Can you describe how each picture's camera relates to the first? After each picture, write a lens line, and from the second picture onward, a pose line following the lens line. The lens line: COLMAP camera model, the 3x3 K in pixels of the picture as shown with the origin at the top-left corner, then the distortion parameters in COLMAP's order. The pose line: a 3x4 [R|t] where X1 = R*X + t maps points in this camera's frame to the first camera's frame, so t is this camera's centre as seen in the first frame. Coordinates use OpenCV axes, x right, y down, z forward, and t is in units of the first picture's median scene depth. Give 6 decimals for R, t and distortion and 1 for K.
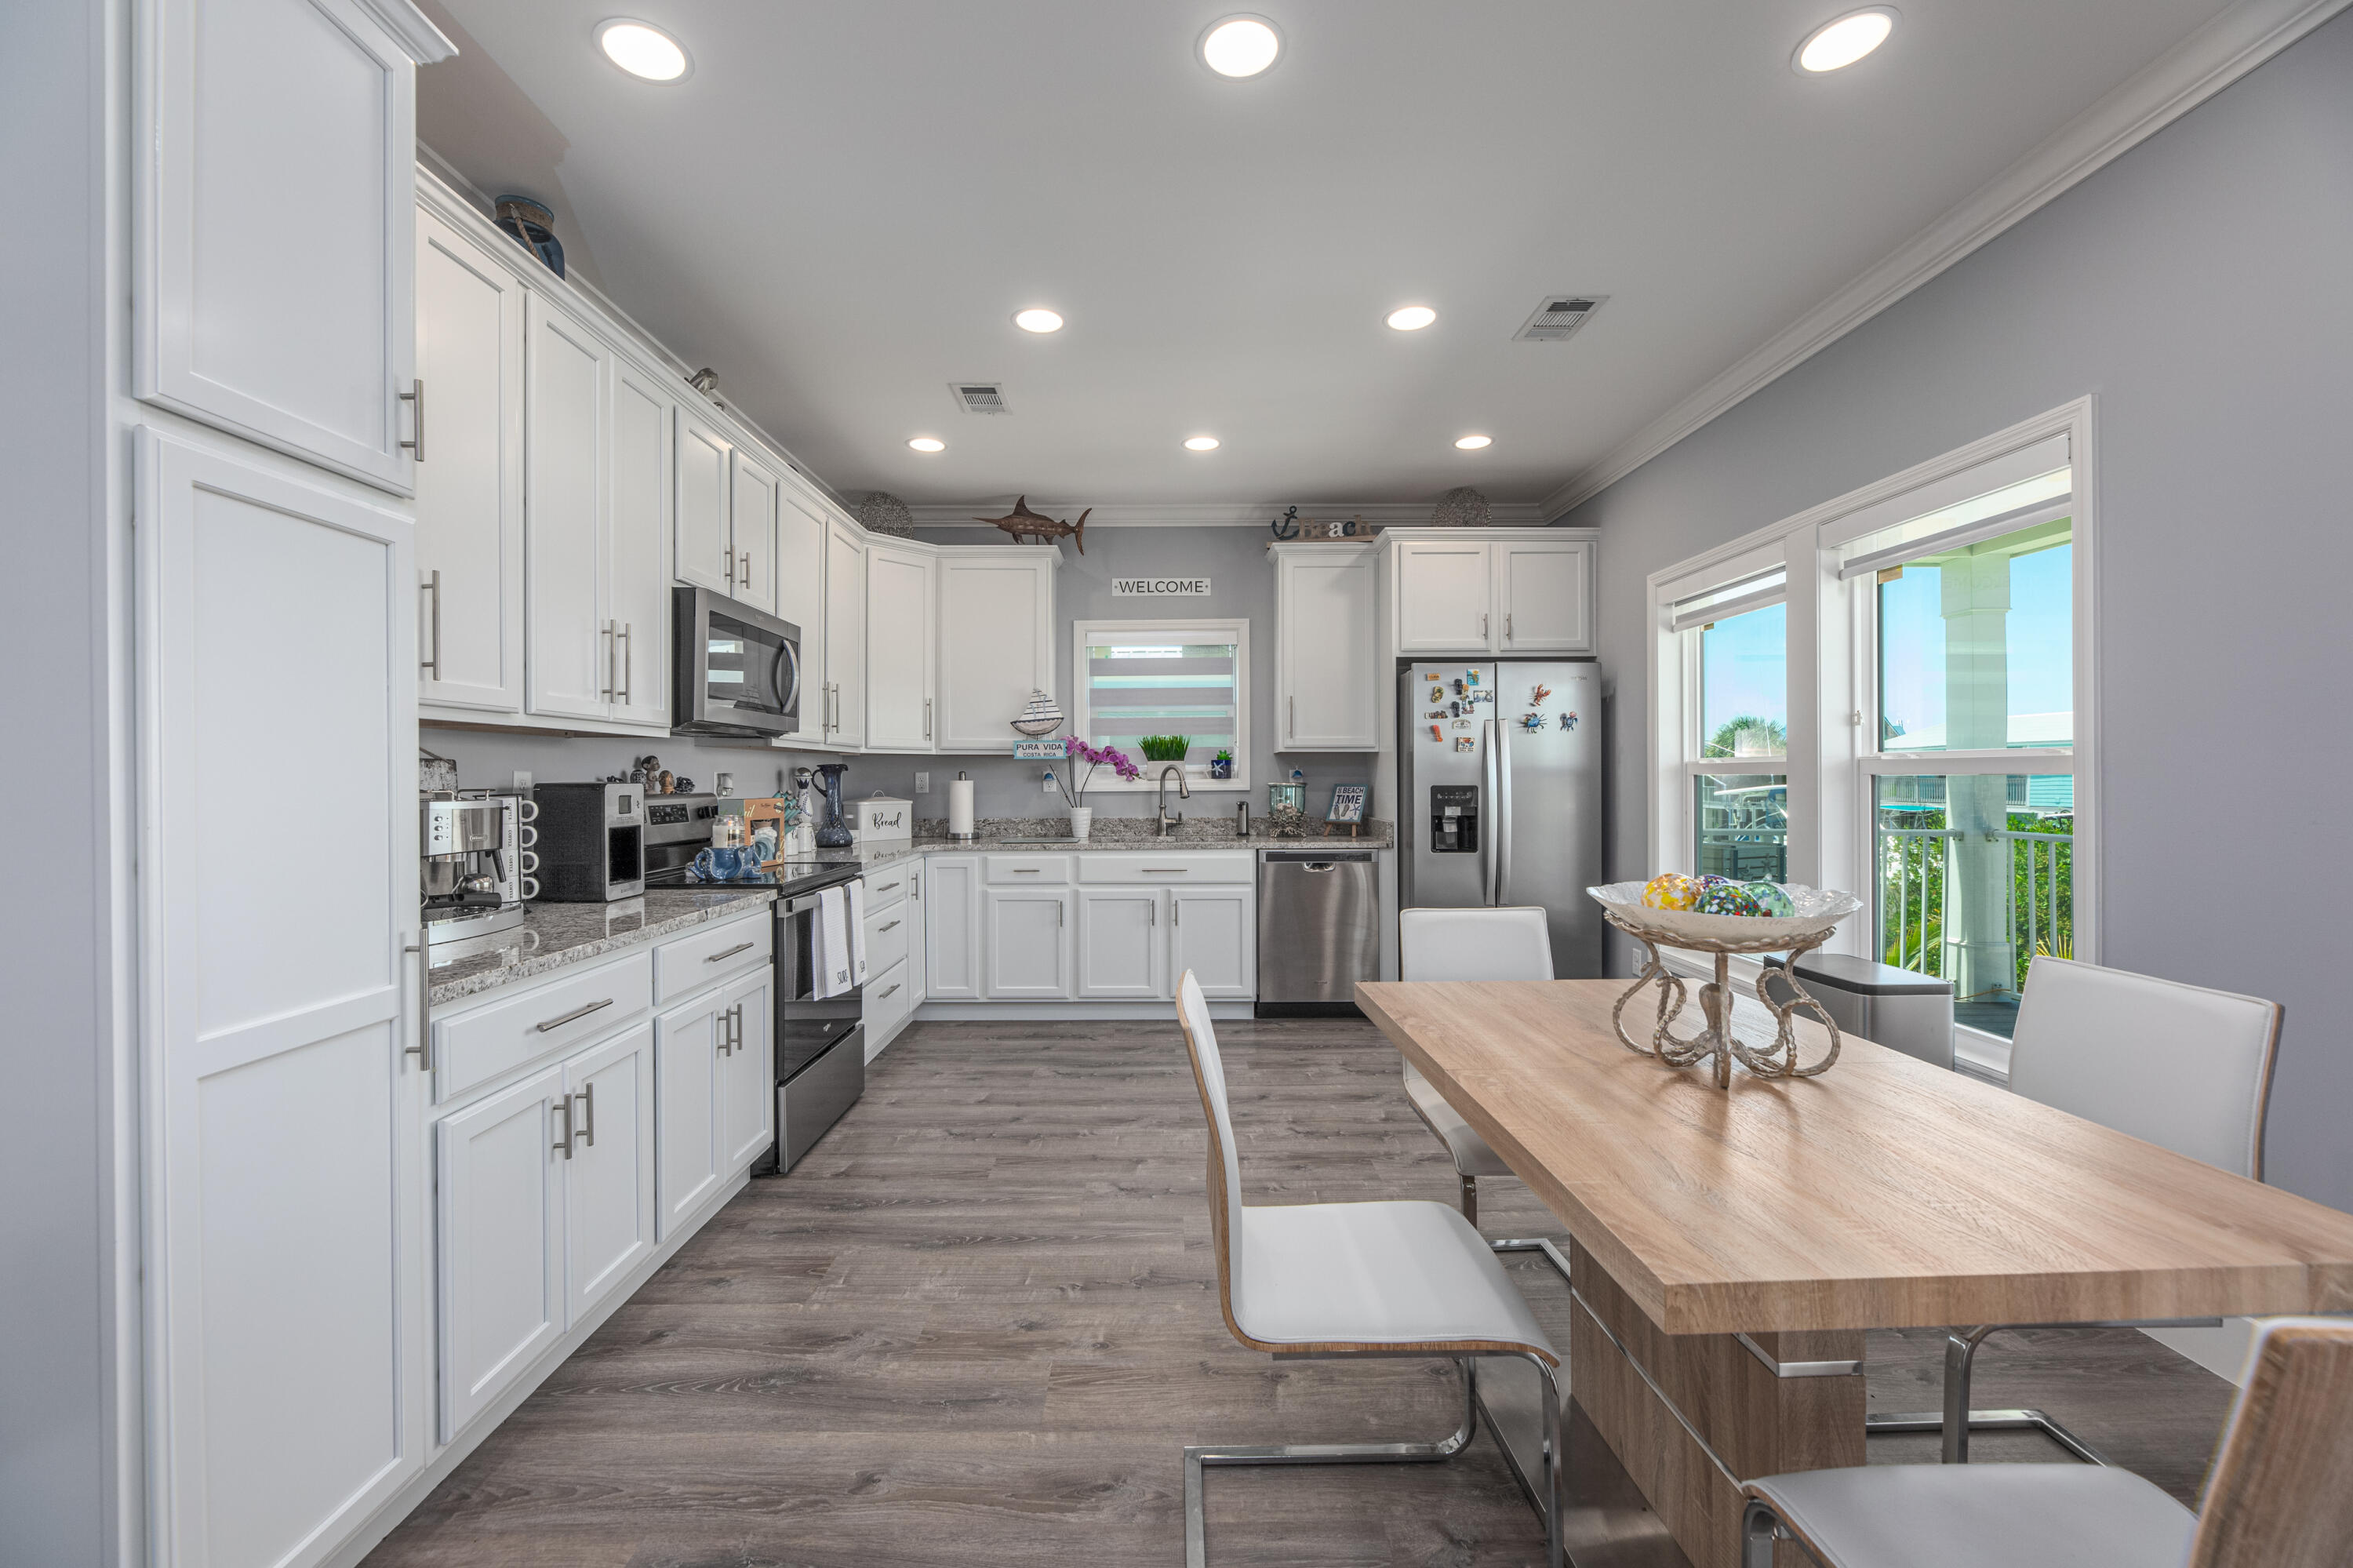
lens RADIAL K [[948.5, 0, 1166.1], [0, 948.5, 777.7], [0, 0, 1]] dist [-0.000748, 0.000050]
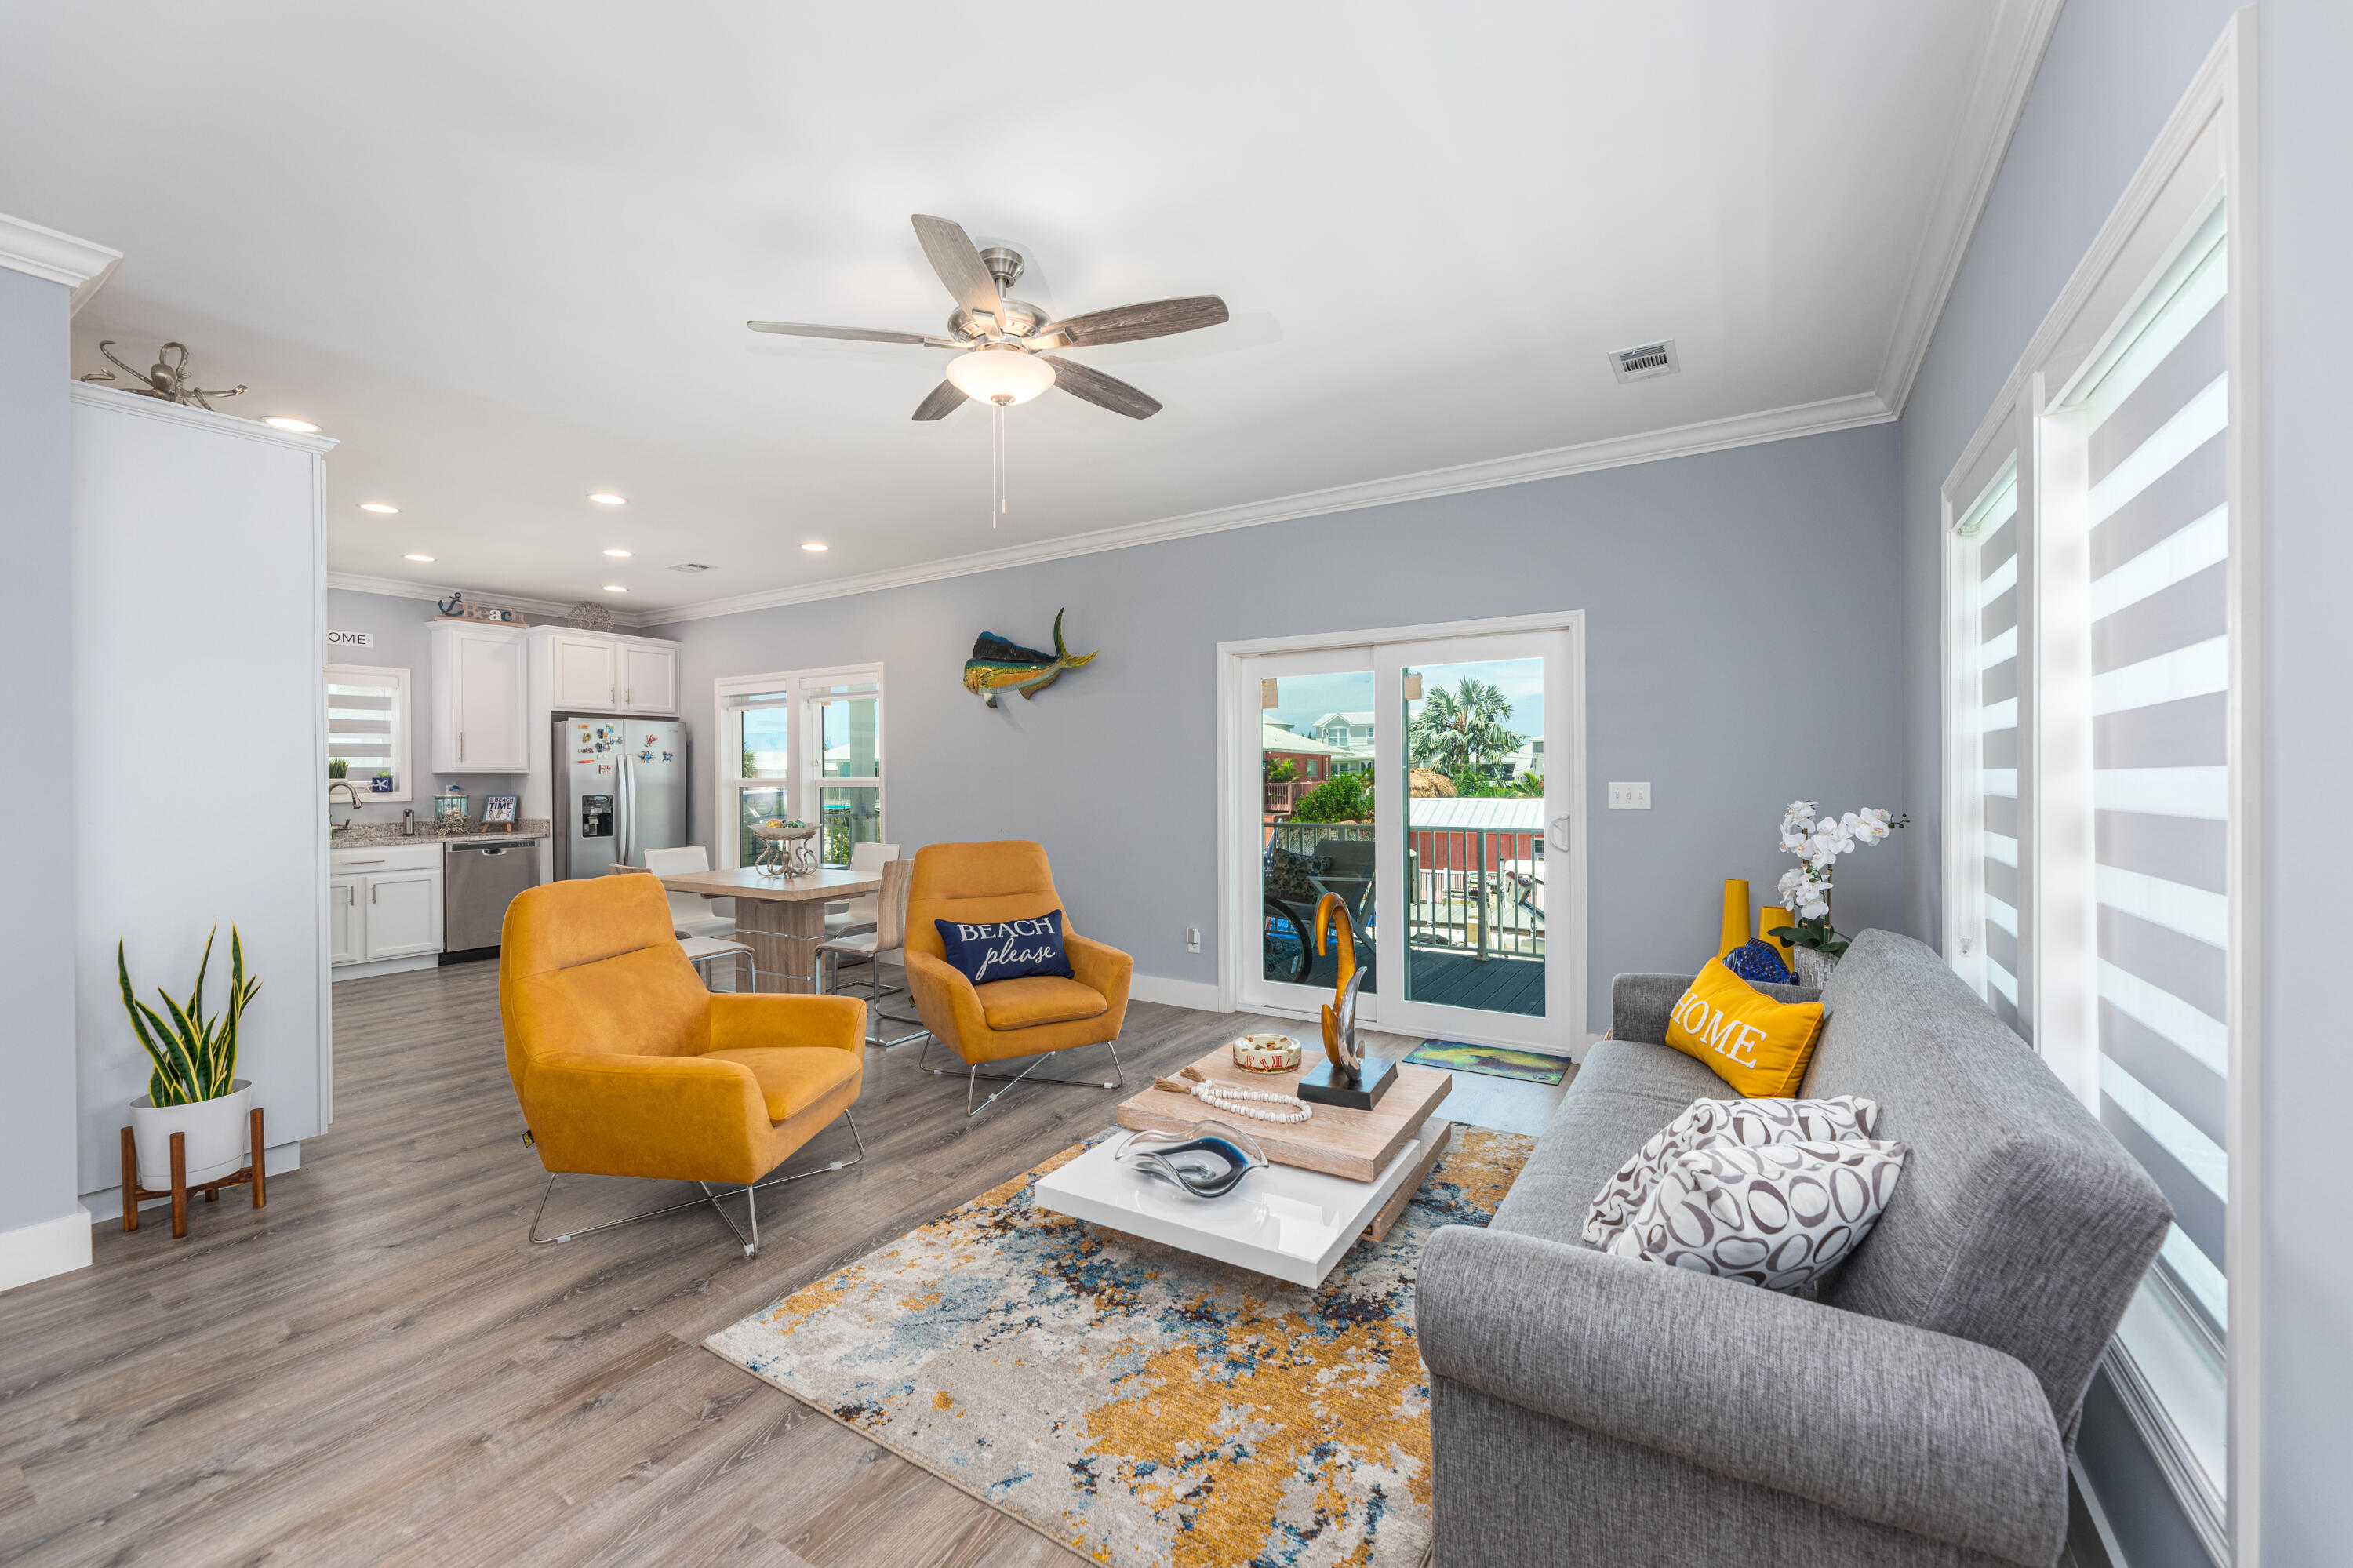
lens RADIAL K [[948.5, 0, 1167.0], [0, 948.5, 779.0], [0, 0, 1]] dist [-0.000748, 0.000050]
pose [[0.539680, -0.001938, 0.841868, -0.512462], [0.004944, 0.999987, -0.000867, -0.012052], [-0.841856, 0.004630, 0.539682, -0.659486]]
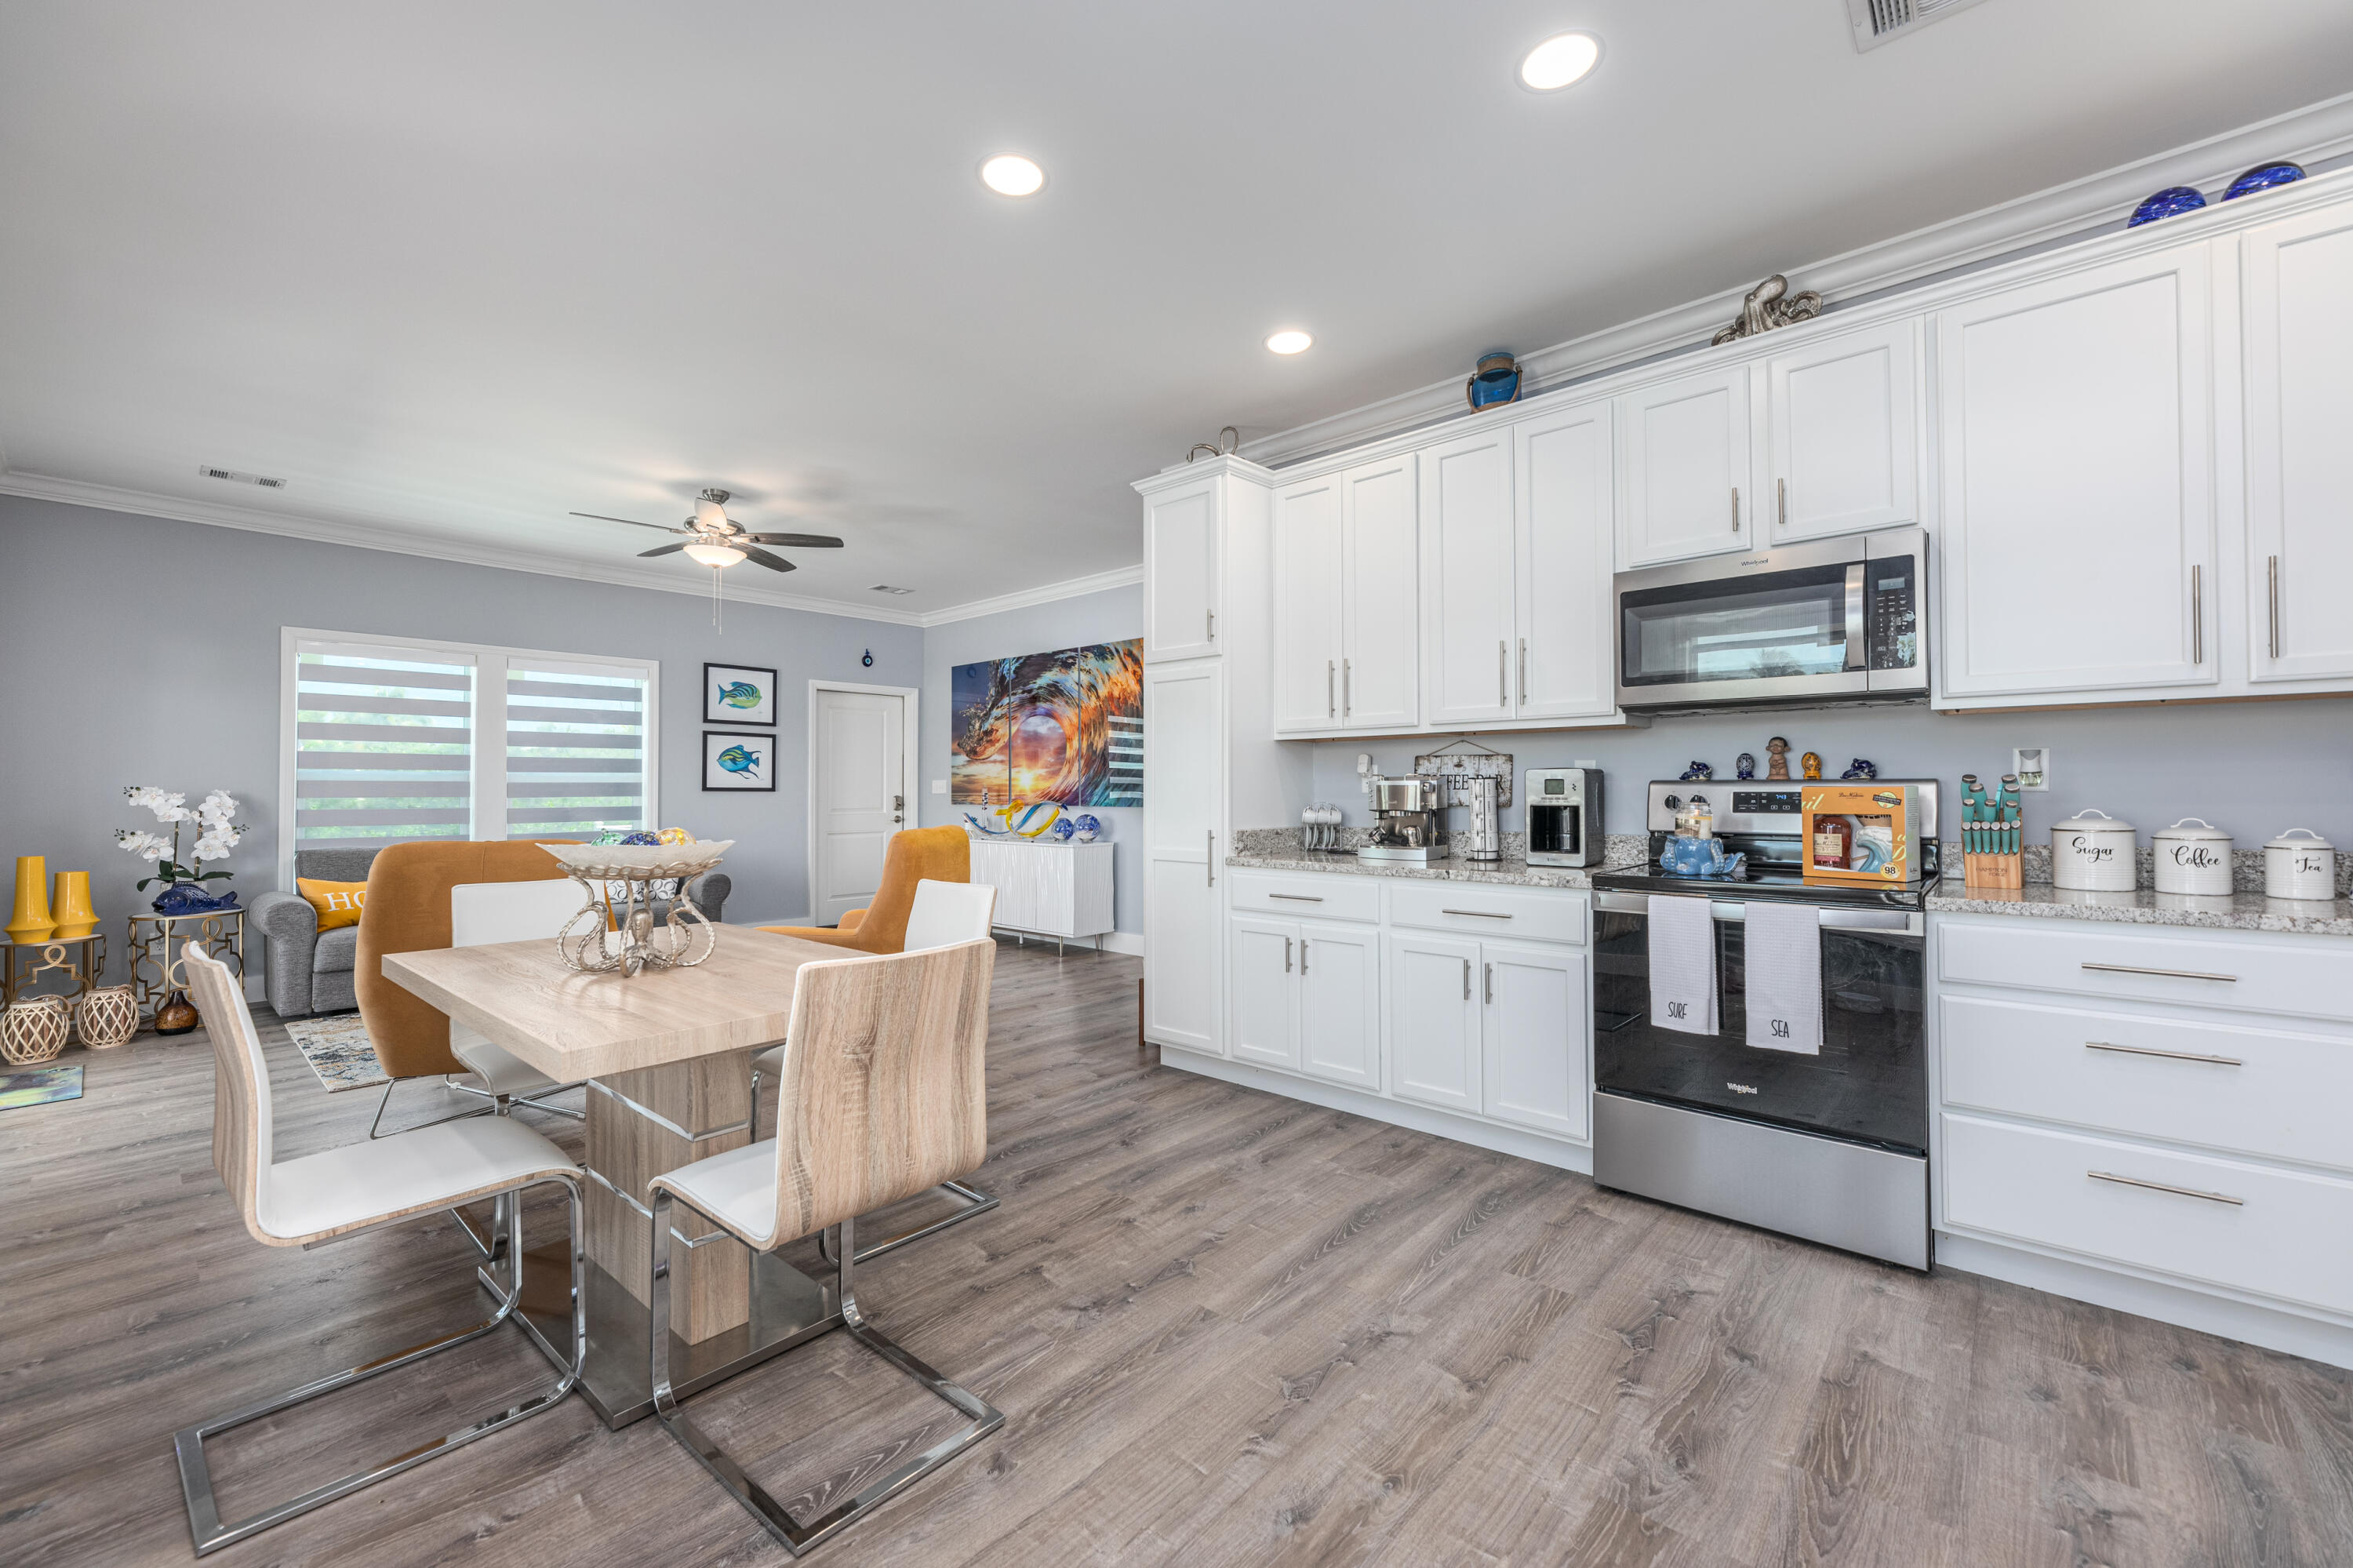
lens RADIAL K [[948.5, 0, 1165.1], [0, 948.5, 779.2], [0, 0, 1]] dist [-0.000748, 0.000050]
pose [[-0.675437, -0.003110, -0.737411, 0.360609], [0.004818, 0.999951, -0.008630, 0.015065], [0.737402, -0.009382, -0.675389, 0.830771]]
